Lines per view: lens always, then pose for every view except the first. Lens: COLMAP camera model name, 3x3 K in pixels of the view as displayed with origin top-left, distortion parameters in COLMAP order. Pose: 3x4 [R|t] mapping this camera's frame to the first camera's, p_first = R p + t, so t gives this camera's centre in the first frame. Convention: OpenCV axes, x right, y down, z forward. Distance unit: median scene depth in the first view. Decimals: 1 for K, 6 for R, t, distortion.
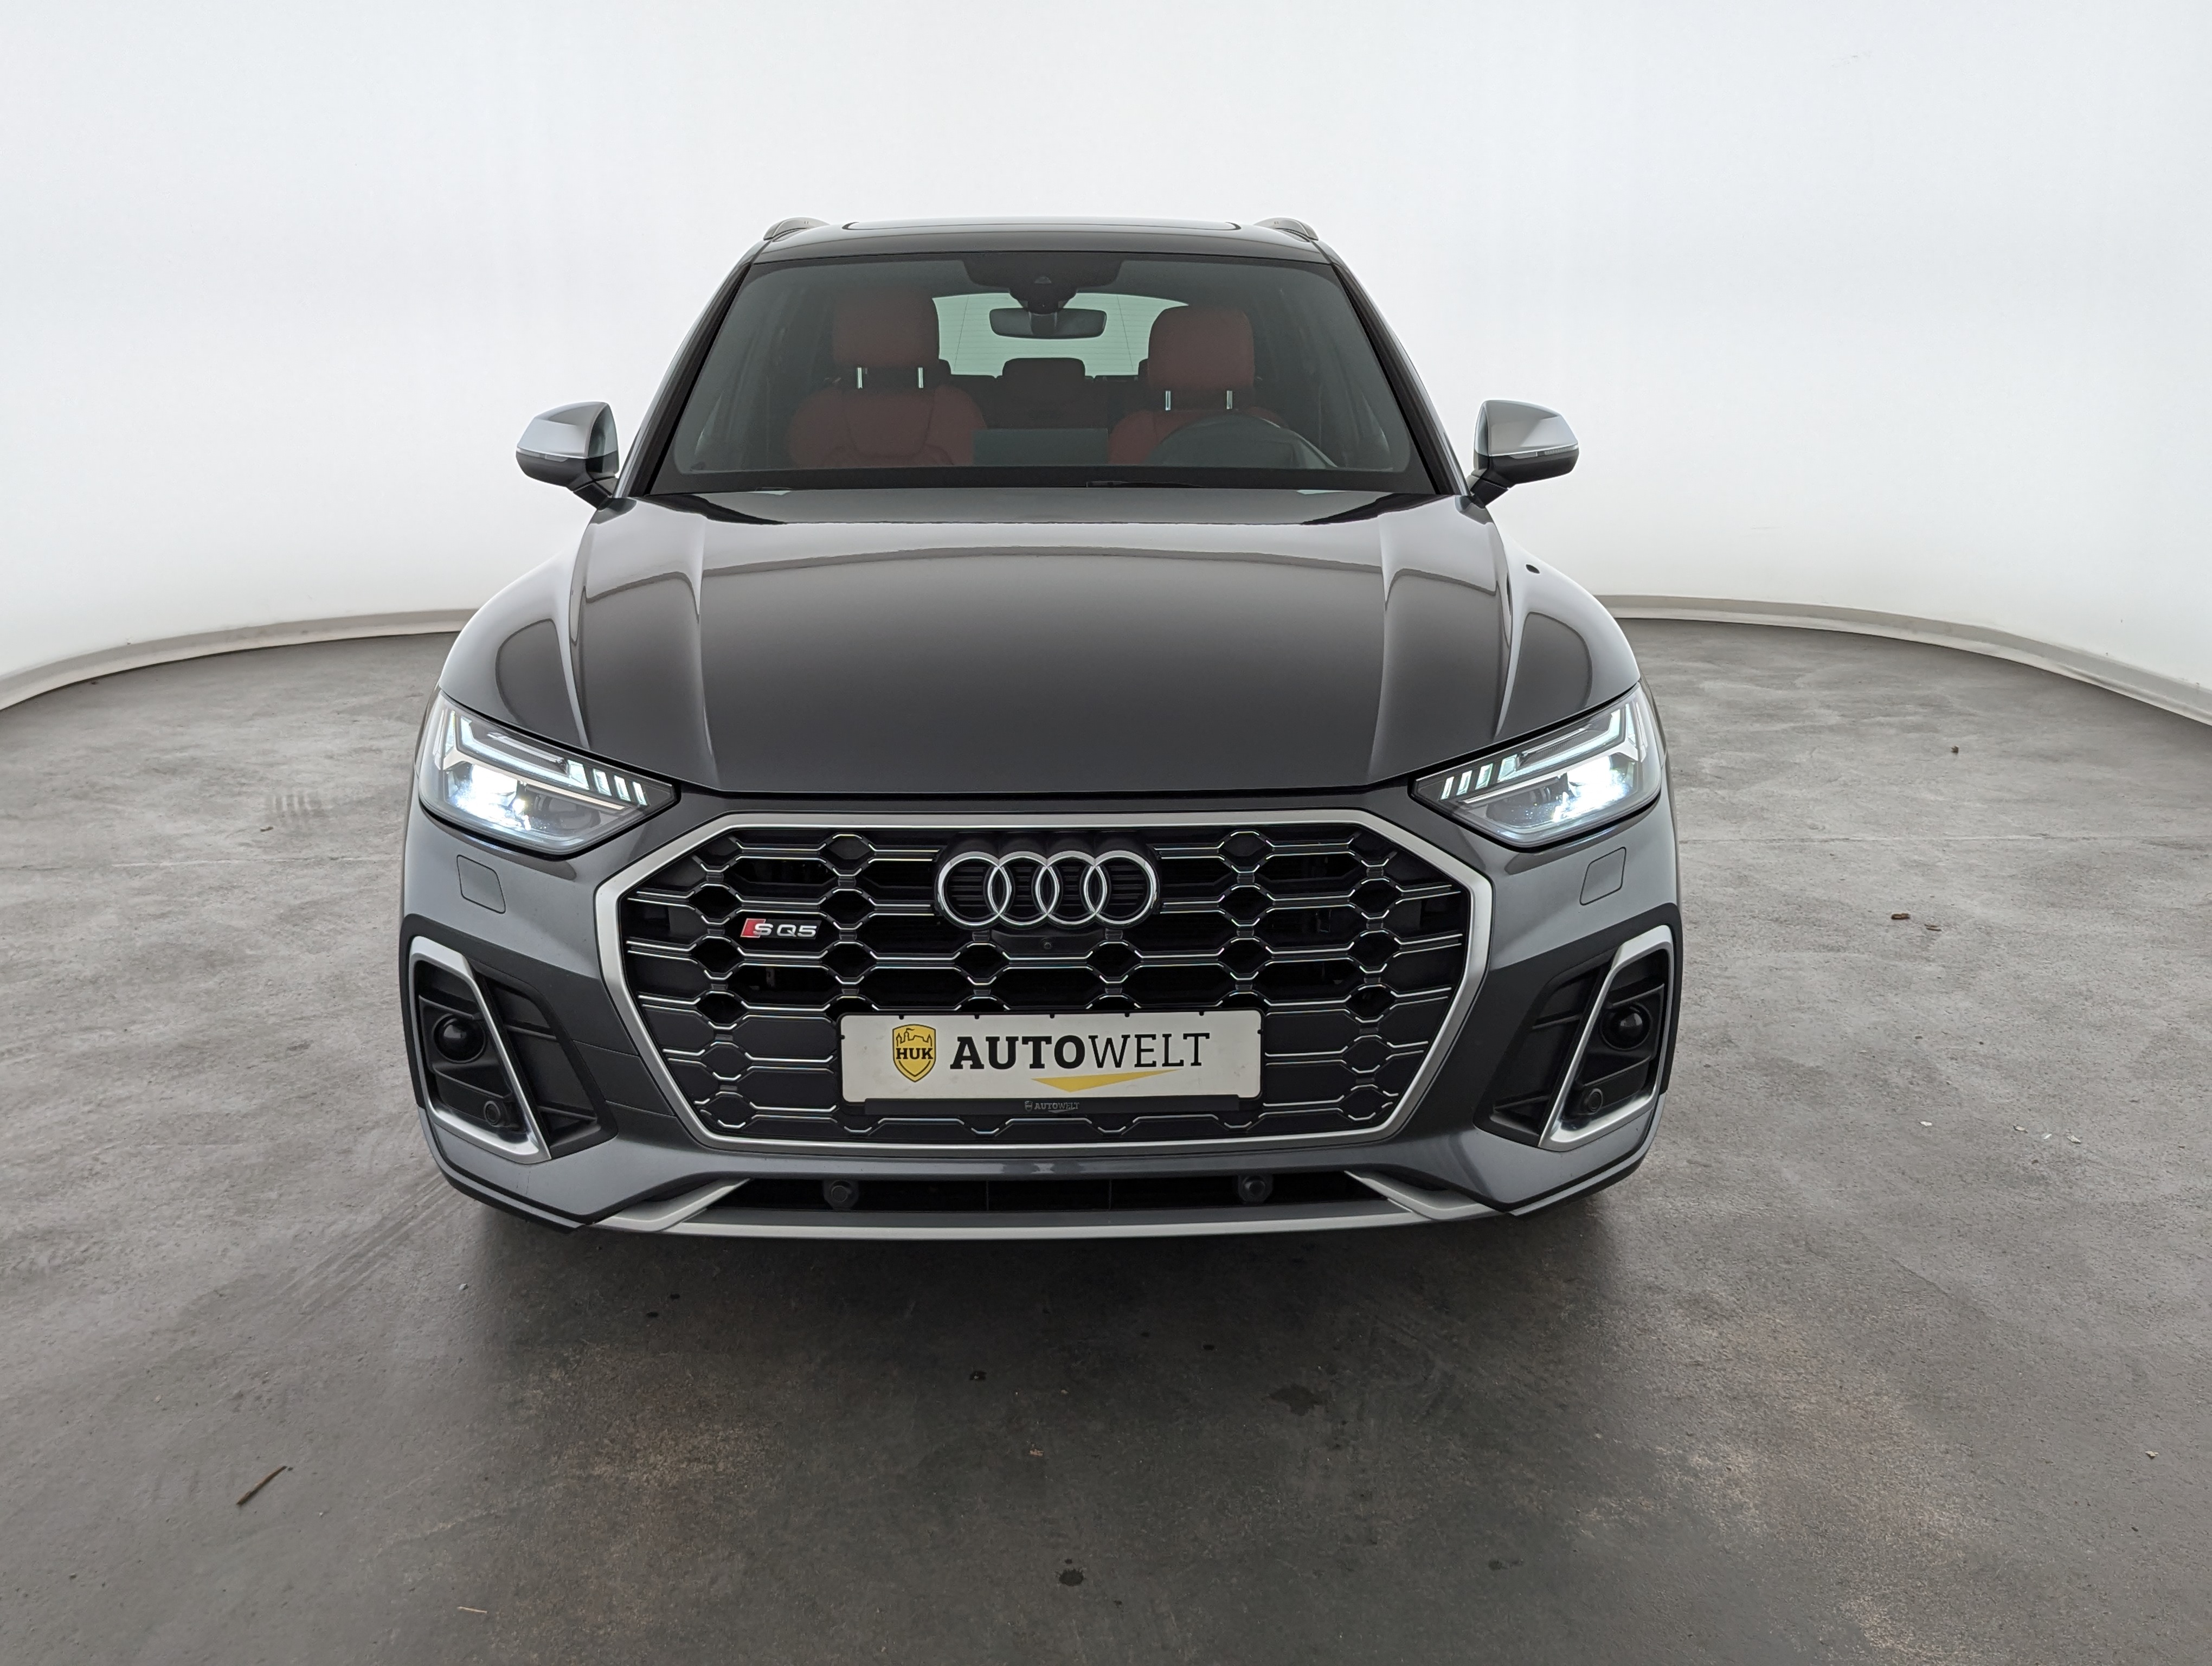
lens RADIAL K [[2010.0, 0, 1064.8], [0, 2010.0, 830.5], [0, 0, 1]] dist [0.038480, -0.011526]
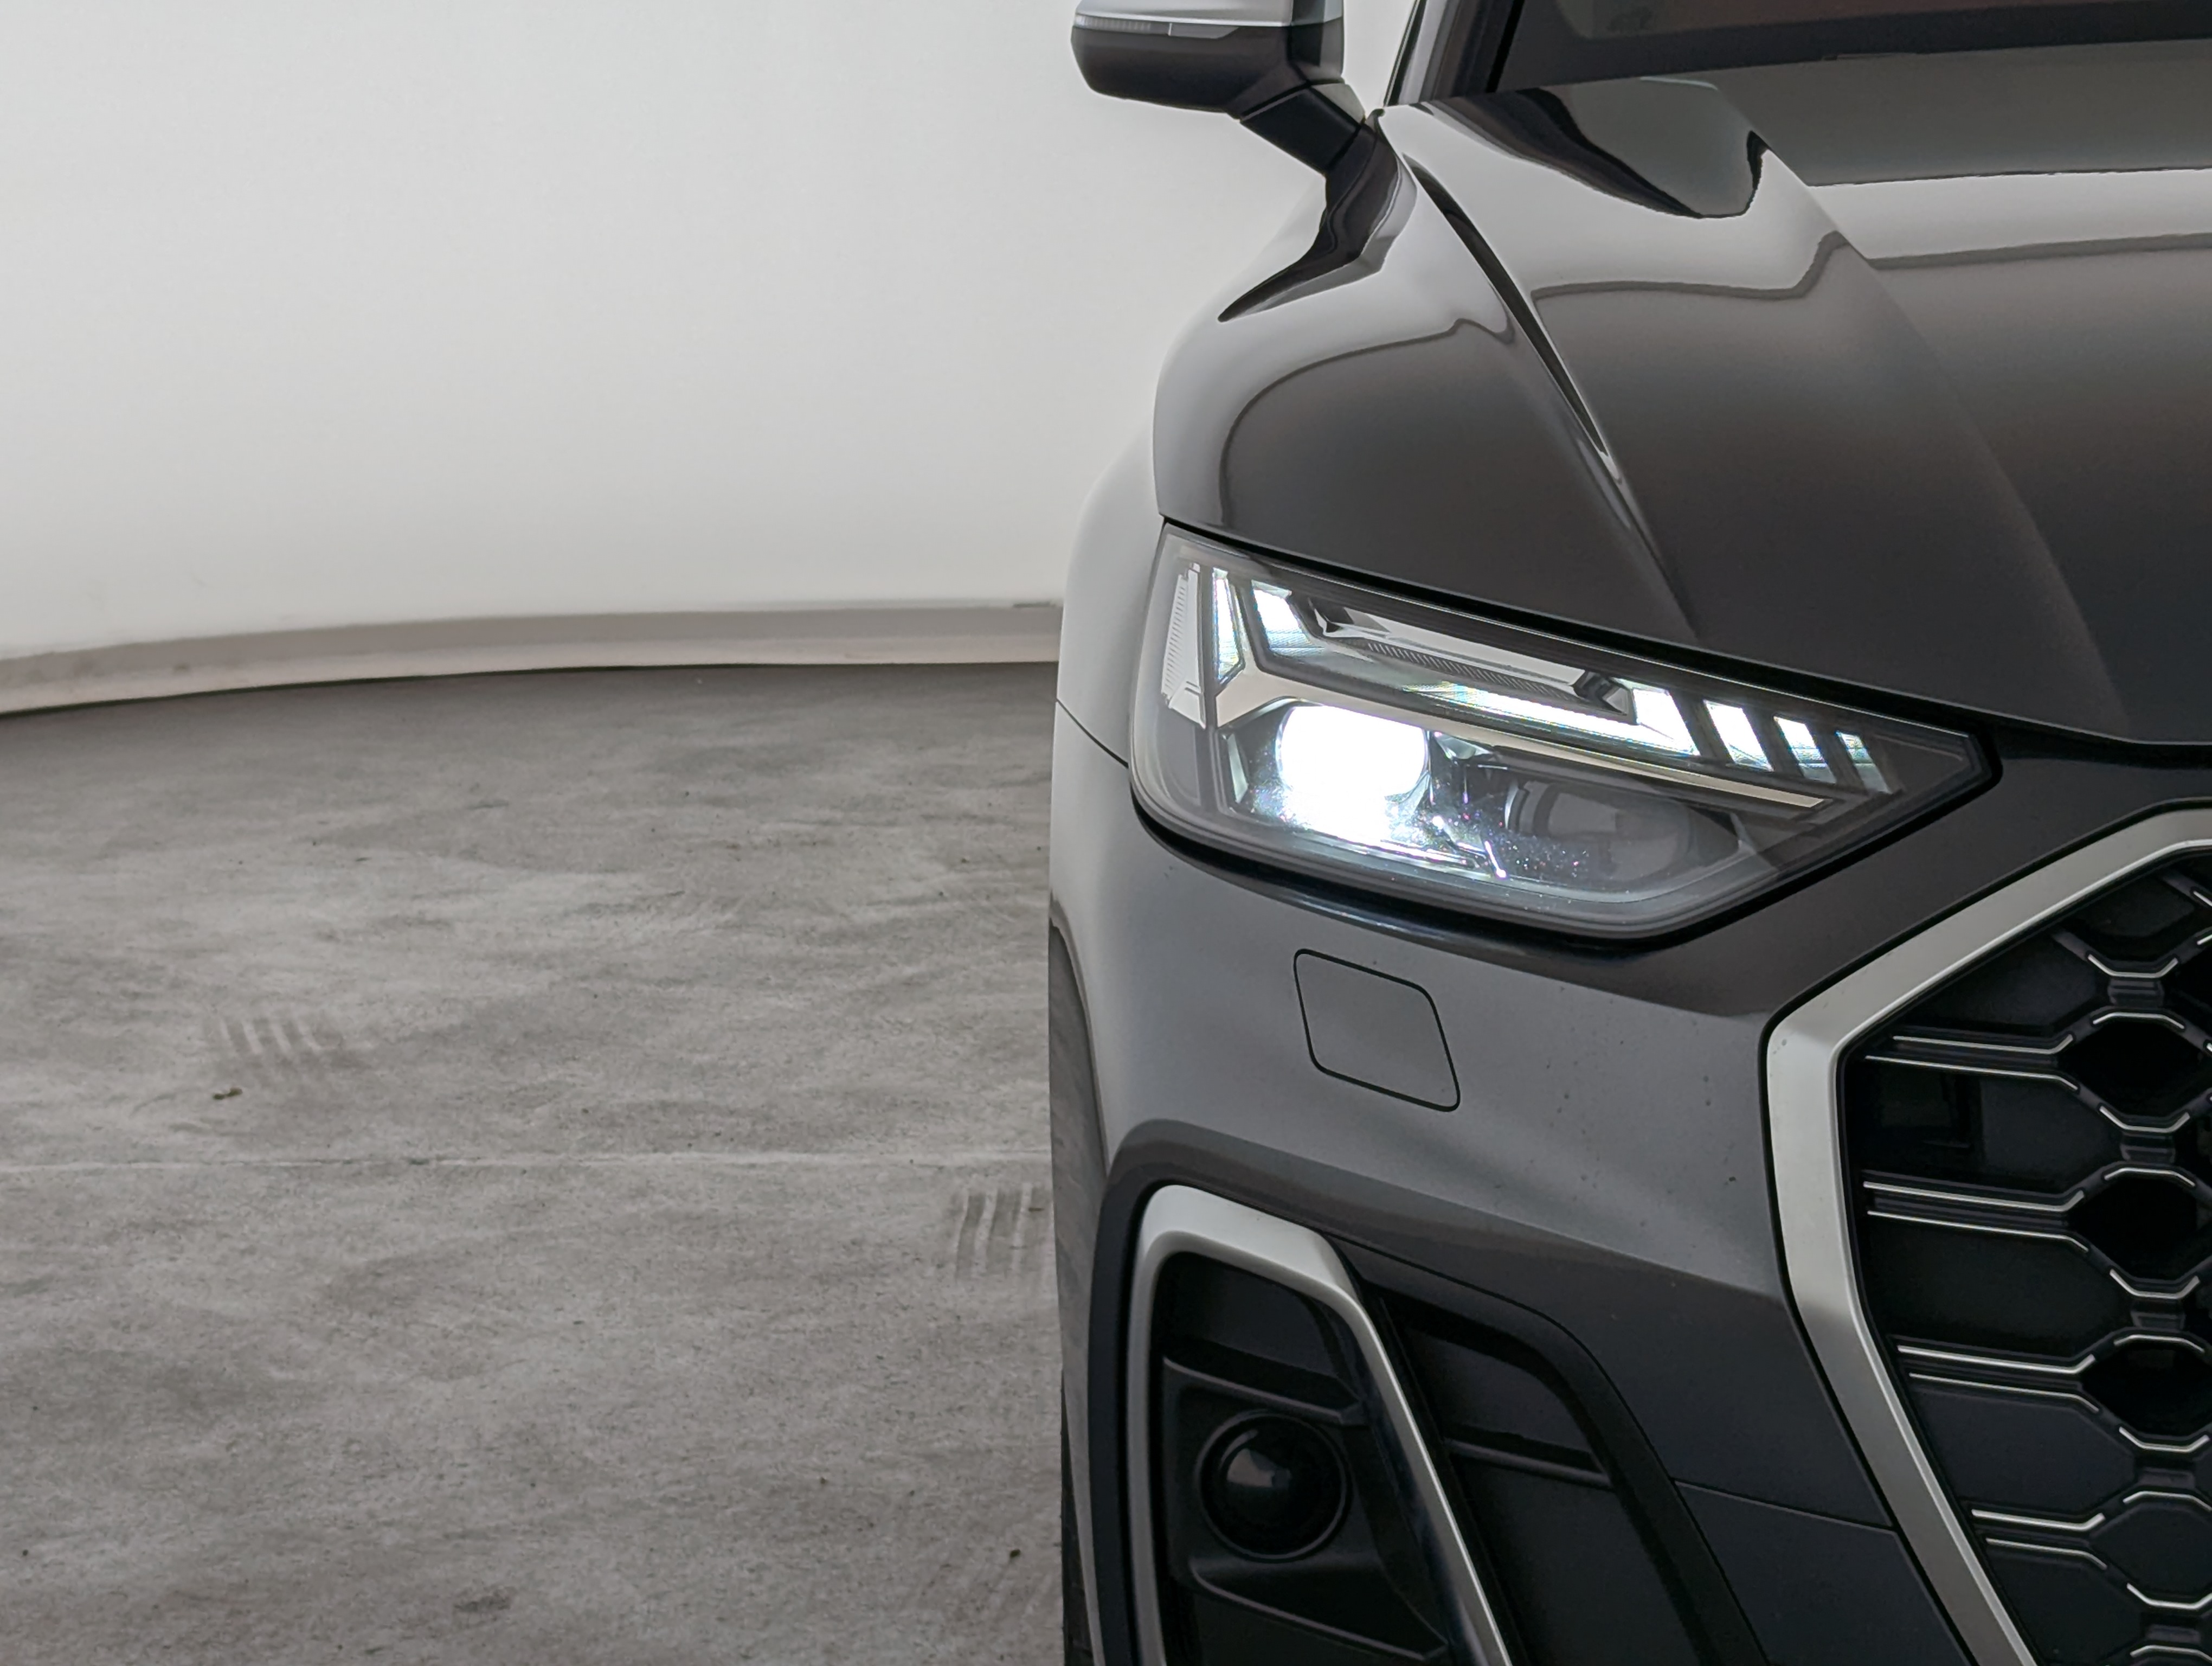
lens RADIAL K [[5013.2, 0, 1106.0], [0, 5013.2, 833.0], [0, 0, 1]] dist [0.186523, -0.197122]
pose [[0.990472, 0.003825, -0.137661, -0.109909], [-0.015612, 0.996289, -0.084645, 0.033925], [0.136826, 0.085988, 0.986856, 0.069783]]
